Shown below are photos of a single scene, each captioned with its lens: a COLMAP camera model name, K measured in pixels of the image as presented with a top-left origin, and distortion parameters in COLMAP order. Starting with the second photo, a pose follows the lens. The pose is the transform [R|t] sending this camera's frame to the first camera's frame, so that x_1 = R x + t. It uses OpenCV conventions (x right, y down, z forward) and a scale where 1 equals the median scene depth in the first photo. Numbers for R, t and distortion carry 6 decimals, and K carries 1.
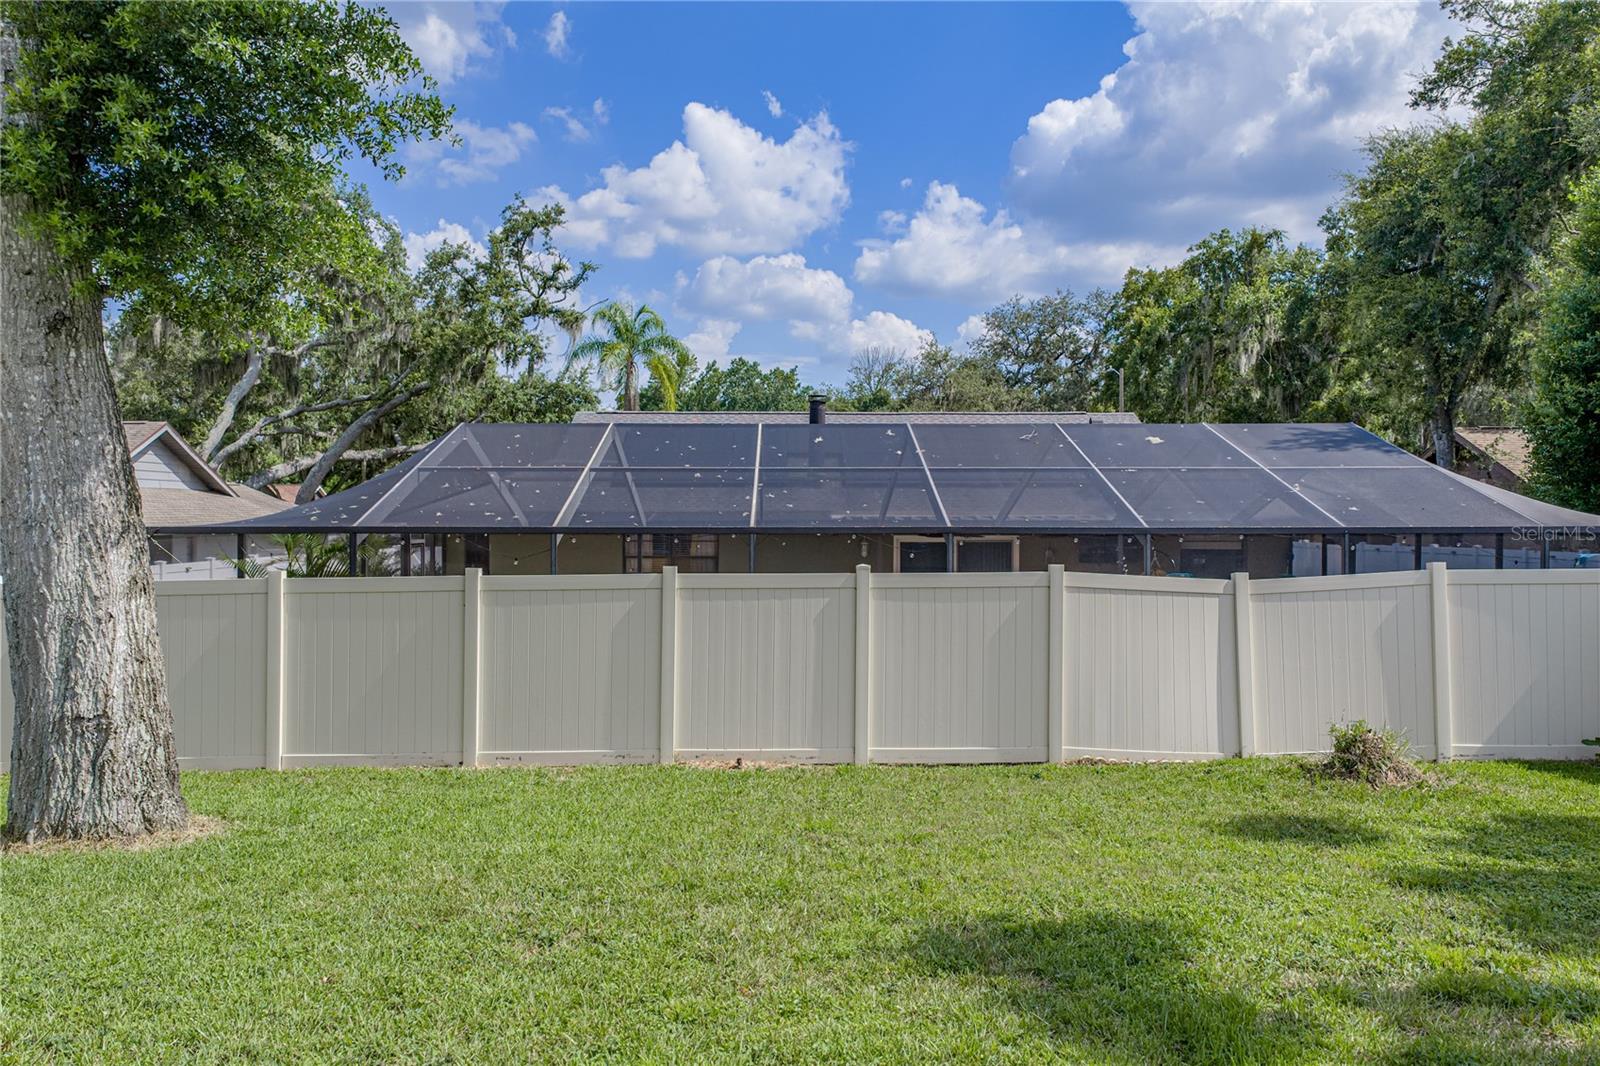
lens RADIAL K [[1321.5, 0, 800.0], [0, 1321.5, 533.0], [0, 0, 1]] dist [0.023902, -0.000961]
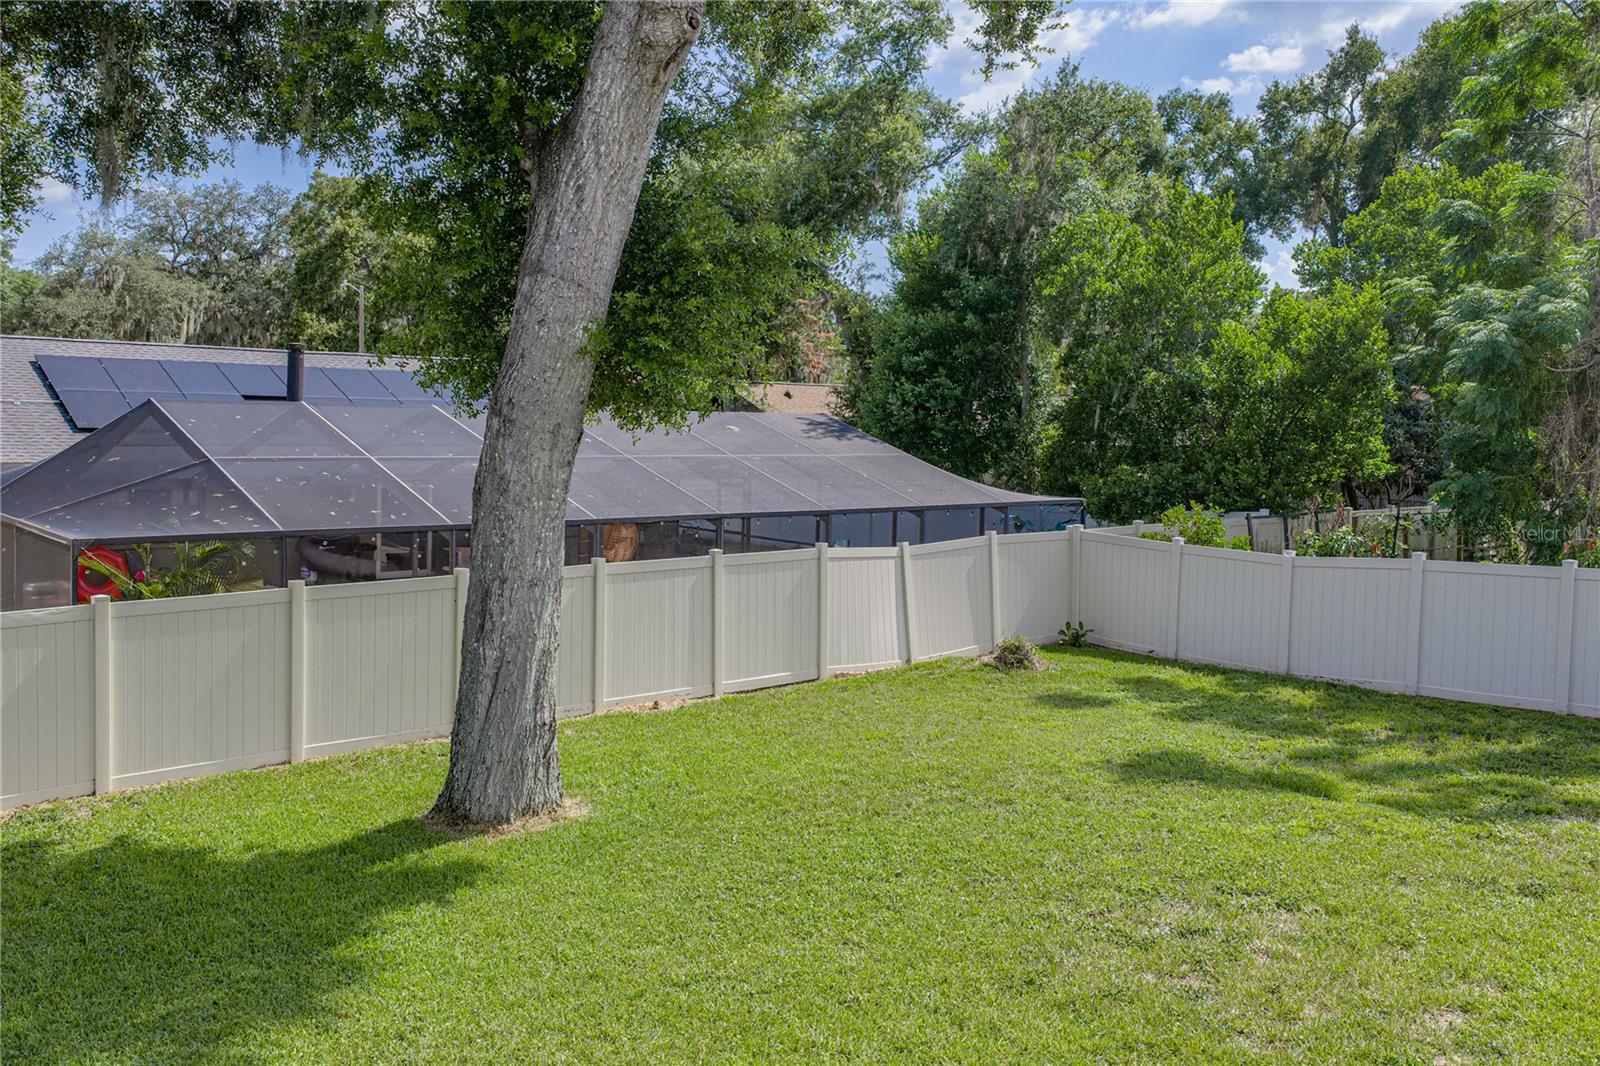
lens RADIAL K [[1397.4, 0, 800.0], [0, 1397.4, 533.0], [0, 0, 1]] dist [0.020664, -0.000703]
pose [[0.748582, -0.040396, 0.661811, -0.844659], [-0.018580, 0.996472, 0.081839, -0.113263], [-0.662782, -0.073559, 0.745190, -0.126309]]
